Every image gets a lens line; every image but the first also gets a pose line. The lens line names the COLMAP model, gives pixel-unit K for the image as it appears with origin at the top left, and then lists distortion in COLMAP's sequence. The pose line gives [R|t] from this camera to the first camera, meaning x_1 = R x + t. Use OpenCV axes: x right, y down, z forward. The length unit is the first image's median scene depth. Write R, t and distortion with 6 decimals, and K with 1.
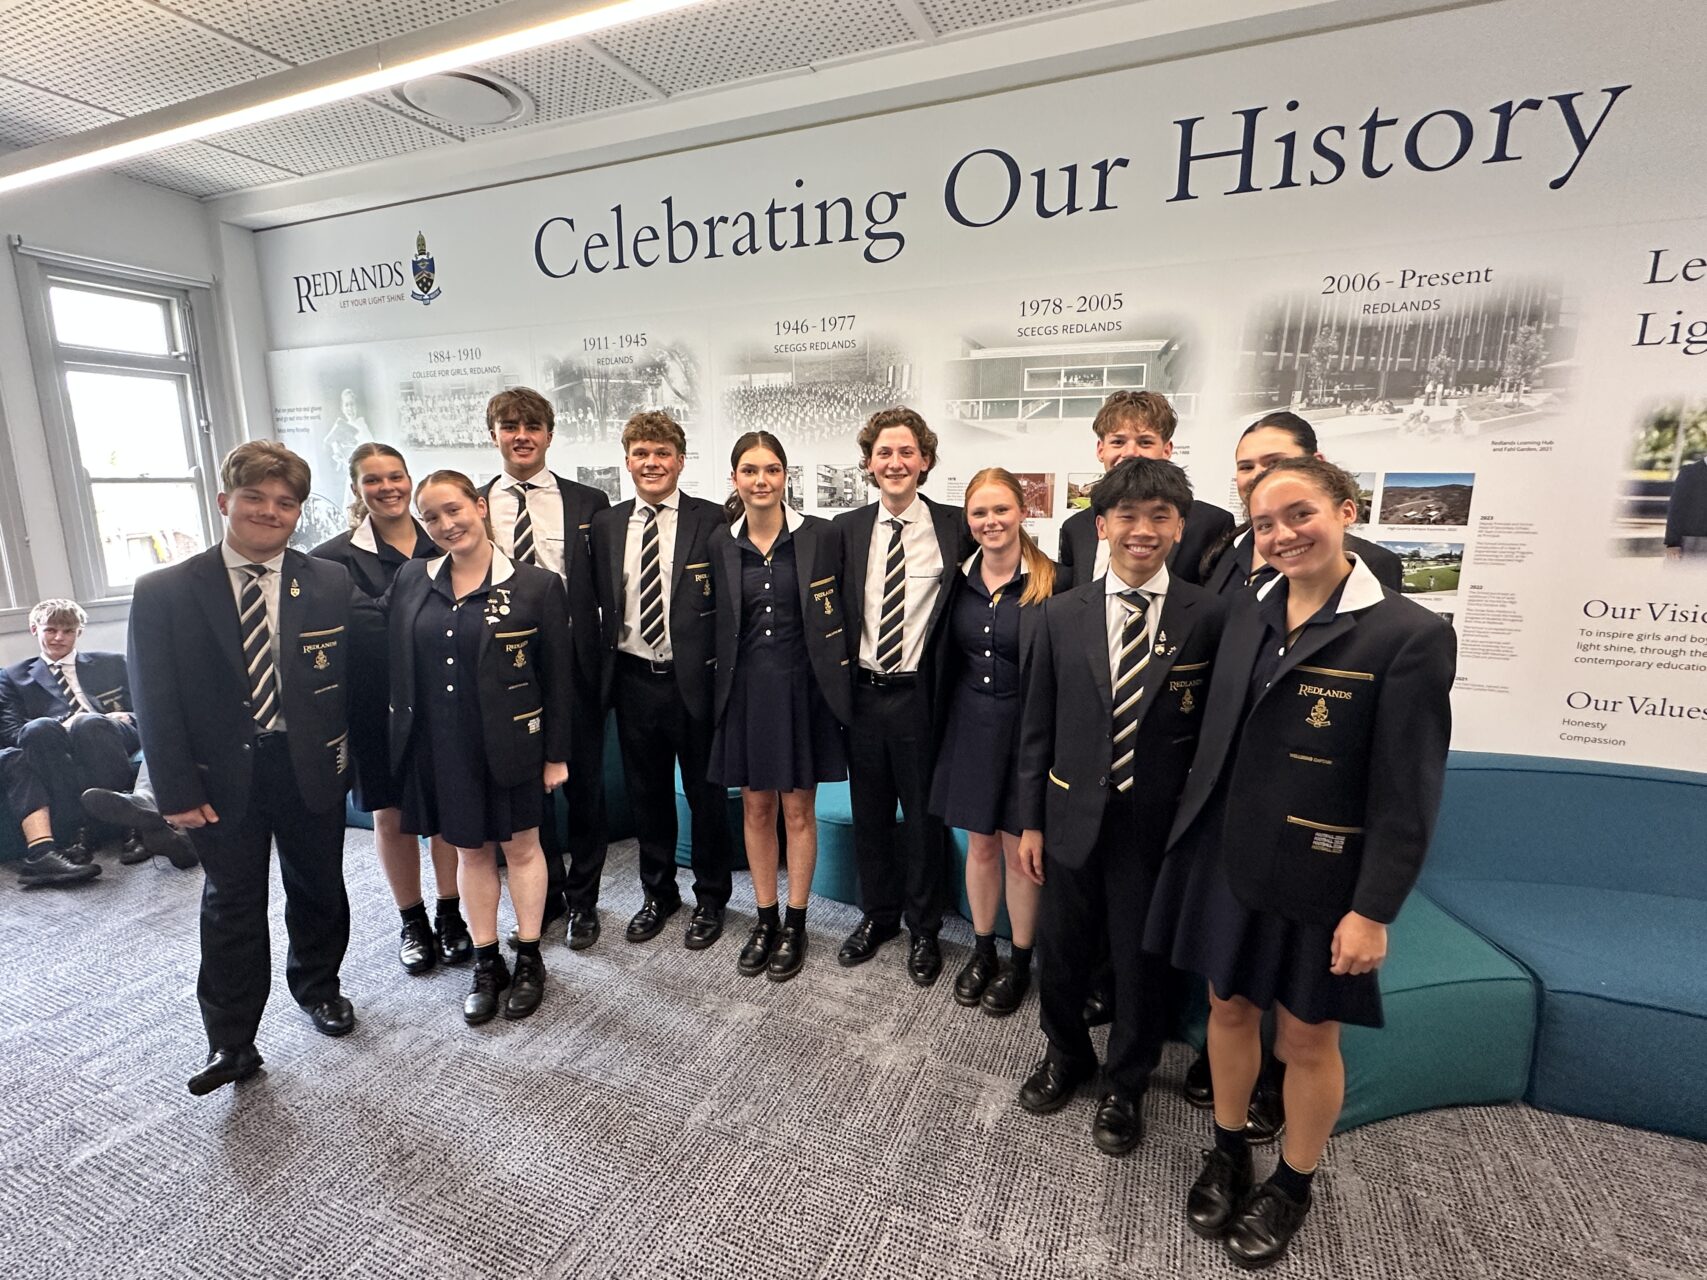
lens RADIAL K [[797.8, 0, 851.1], [0, 797.8, 634.3], [0, 0, 1]] dist [0.001164, 0.001031]
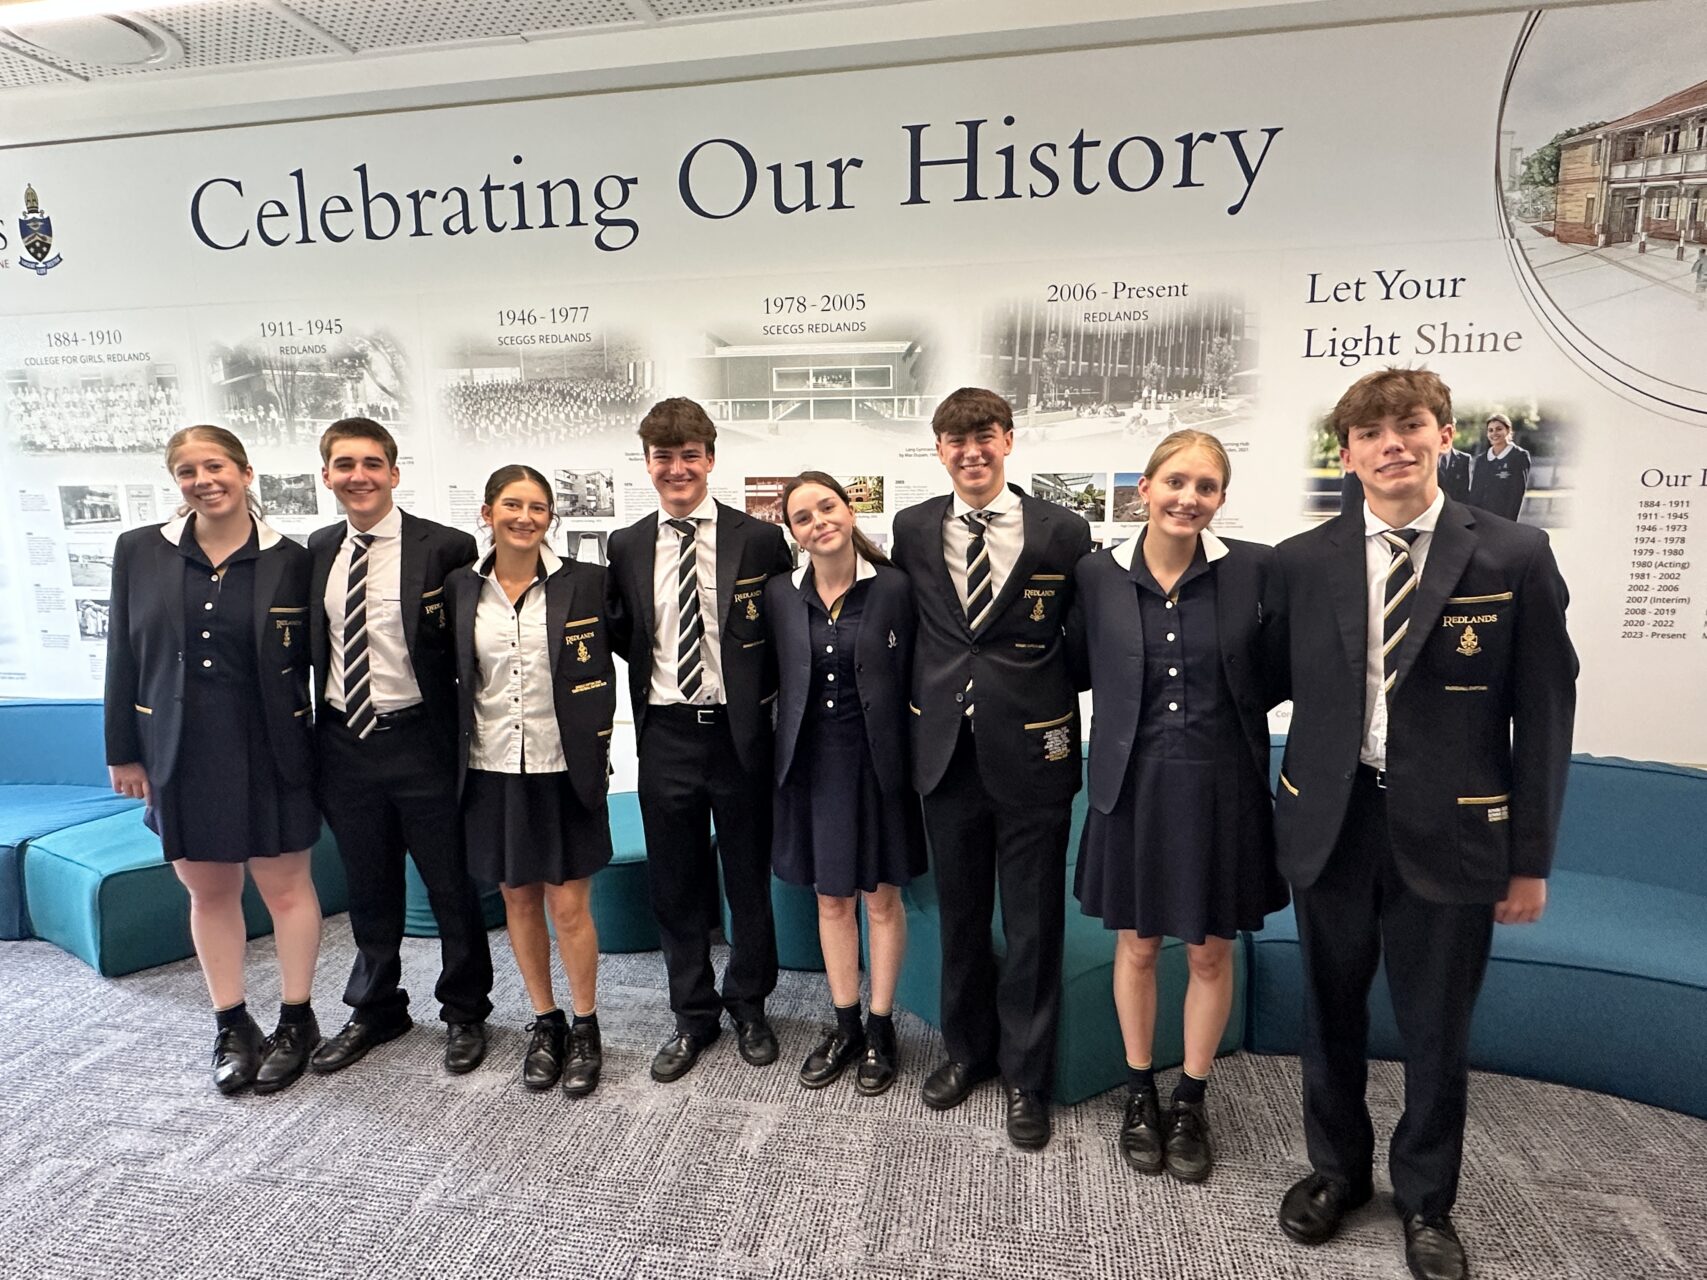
lens RADIAL K [[945.6, 0, 859.7], [0, 945.6, 645.1], [0, 0, 1]] dist [0.004437, -0.001294]
pose [[0.975677, -0.047567, 0.213992, 0.067340], [0.053383, 0.998343, -0.021475, 0.031093], [-0.212616, 0.032376, 0.976599, -0.129670]]
